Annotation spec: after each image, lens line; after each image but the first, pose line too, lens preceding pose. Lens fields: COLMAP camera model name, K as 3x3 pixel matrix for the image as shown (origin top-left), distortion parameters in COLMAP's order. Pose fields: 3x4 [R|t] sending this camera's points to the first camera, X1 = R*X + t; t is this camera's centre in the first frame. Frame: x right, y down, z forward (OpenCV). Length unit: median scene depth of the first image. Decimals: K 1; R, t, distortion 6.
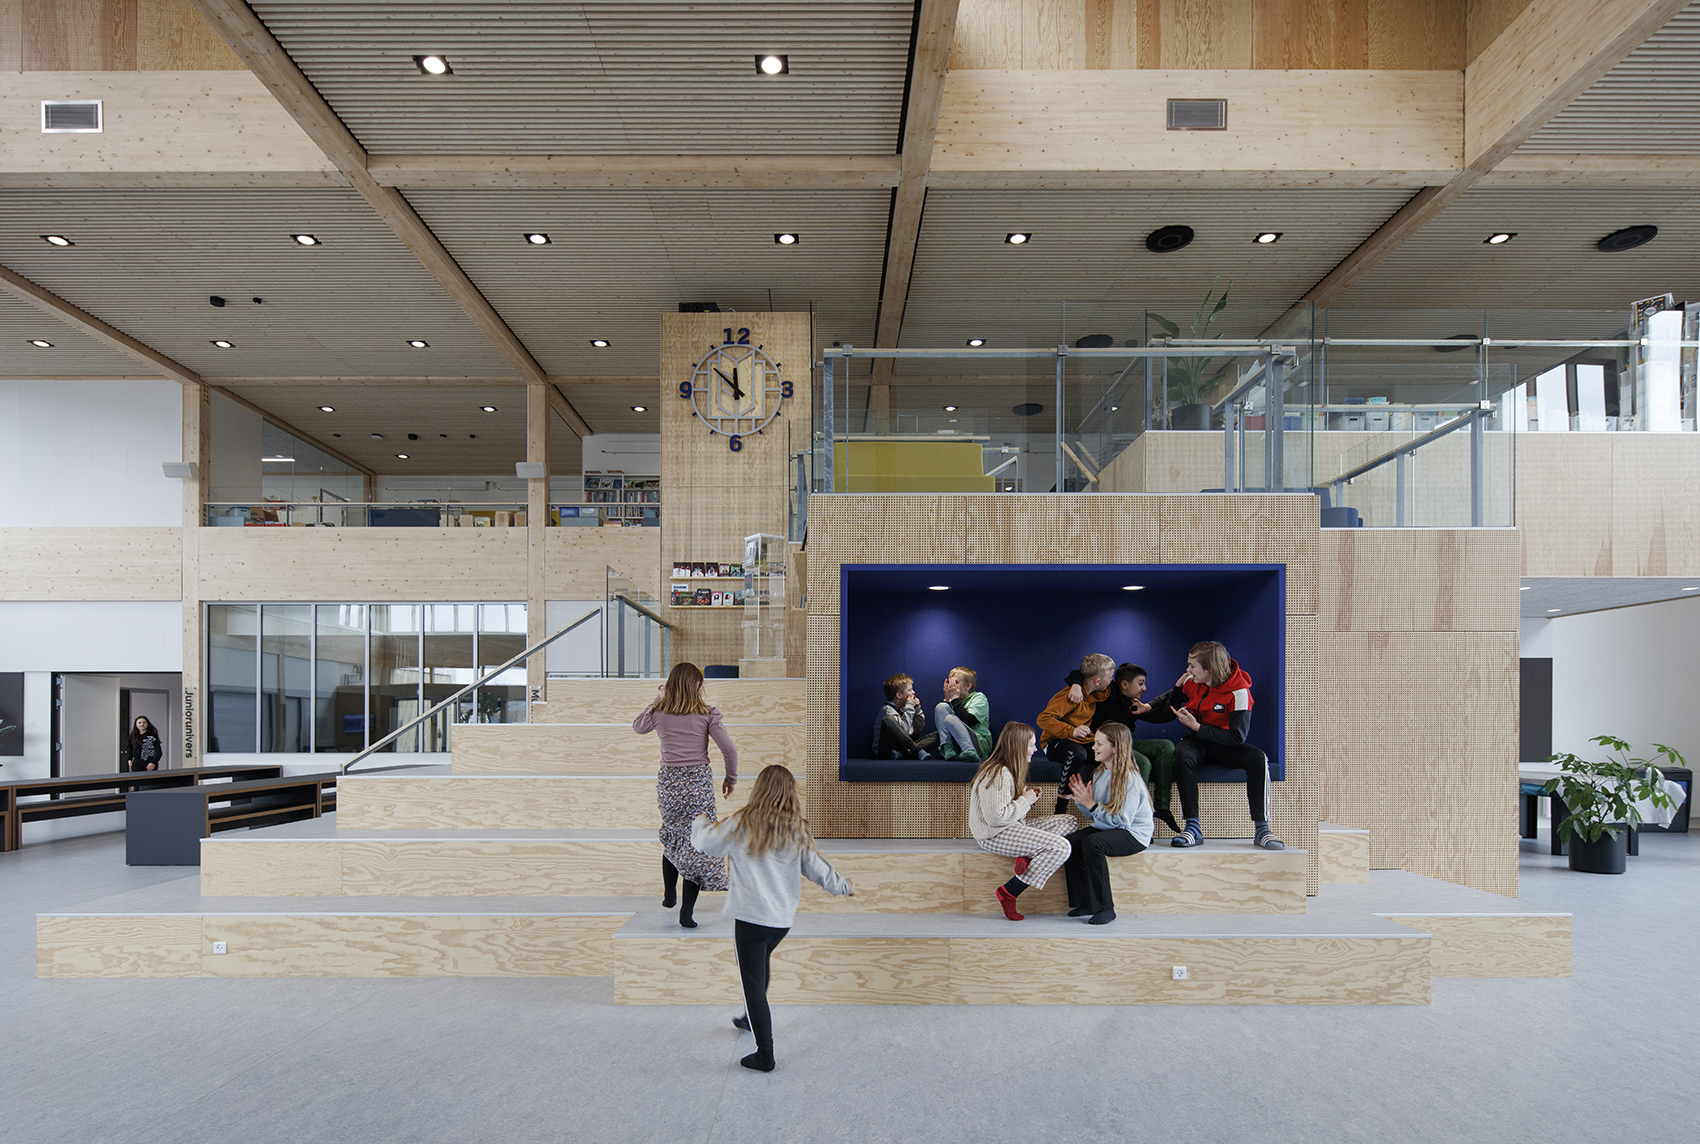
lens RADIAL K [[893.8, 0, 849.5], [0, 893.8, 579.6], [0, 0, 1]] dist [-0.000079, -0.002508]
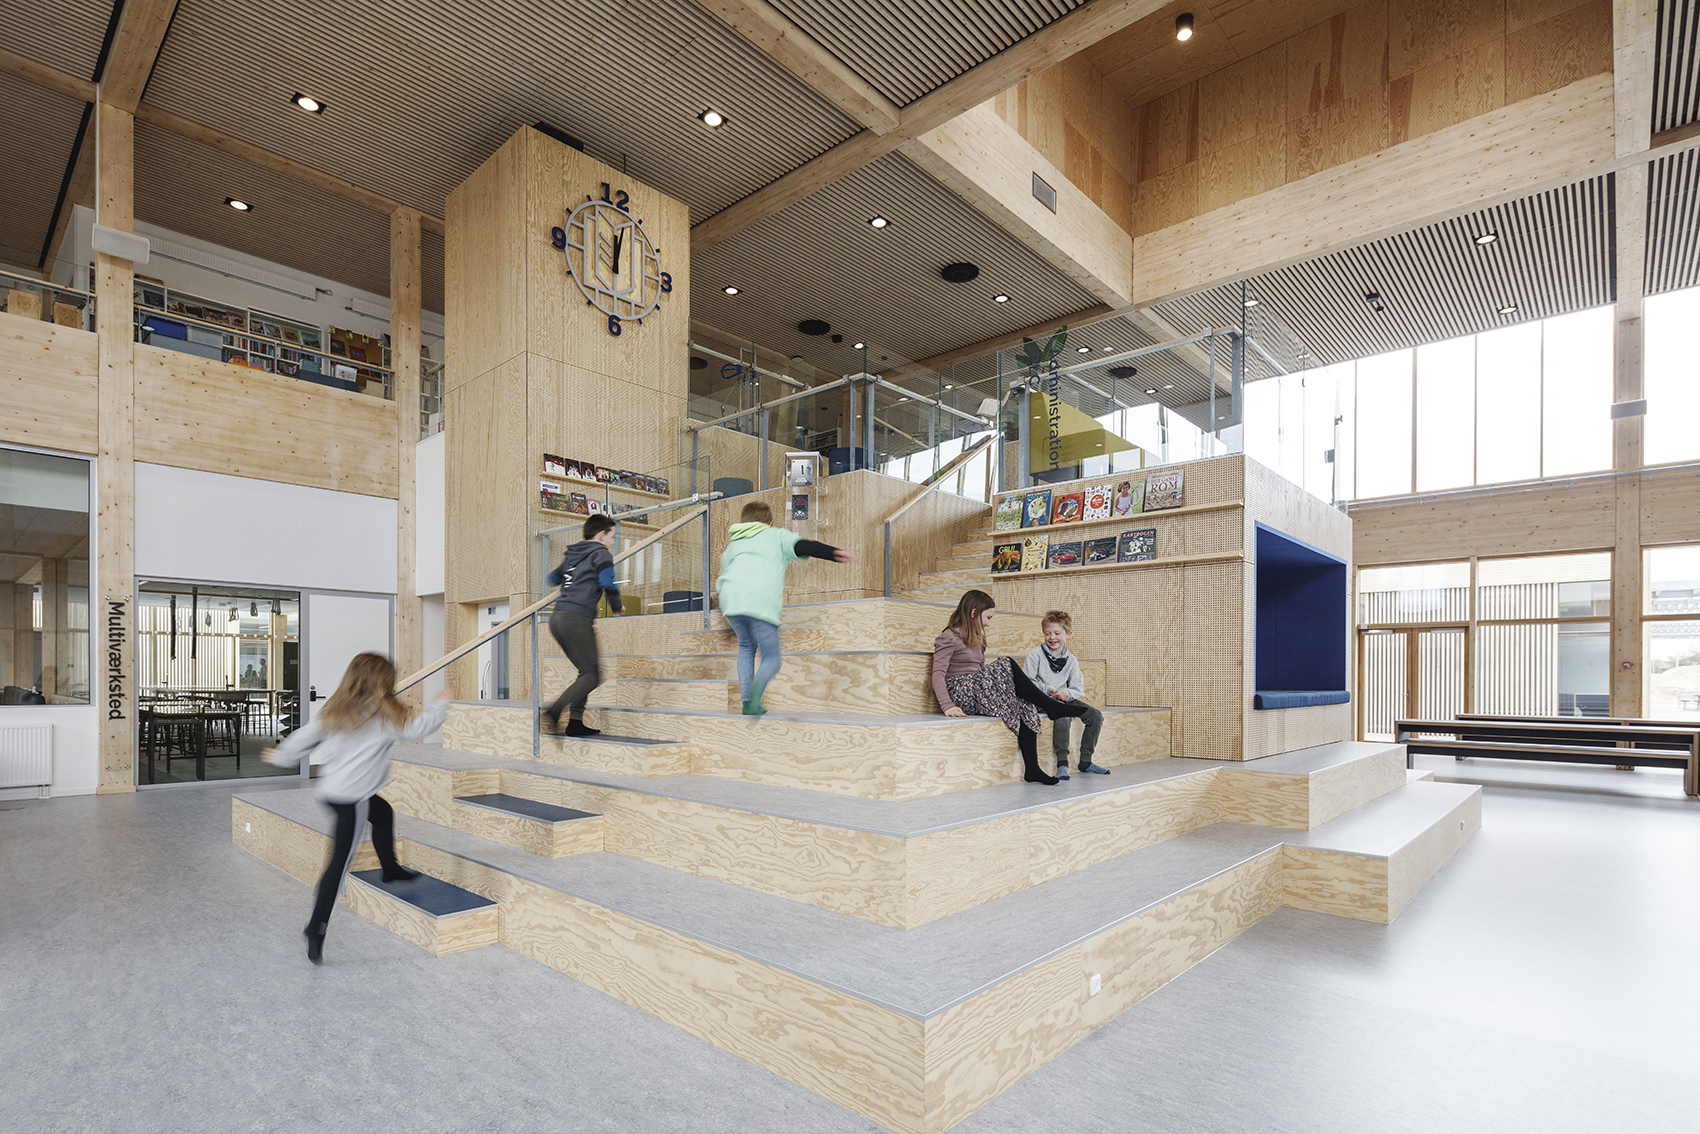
lens RADIAL K [[837.3, 0, 849.6], [0, 837.3, 558.7], [0, 0, 1]] dist [-0.003076, -0.000202]
pose [[0.676640, 0.108401, 0.728291, -0.521305], [-0.124805, 0.991676, -0.031651, 0.059471], [-0.725660, -0.069478, 0.684537, 0.295393]]
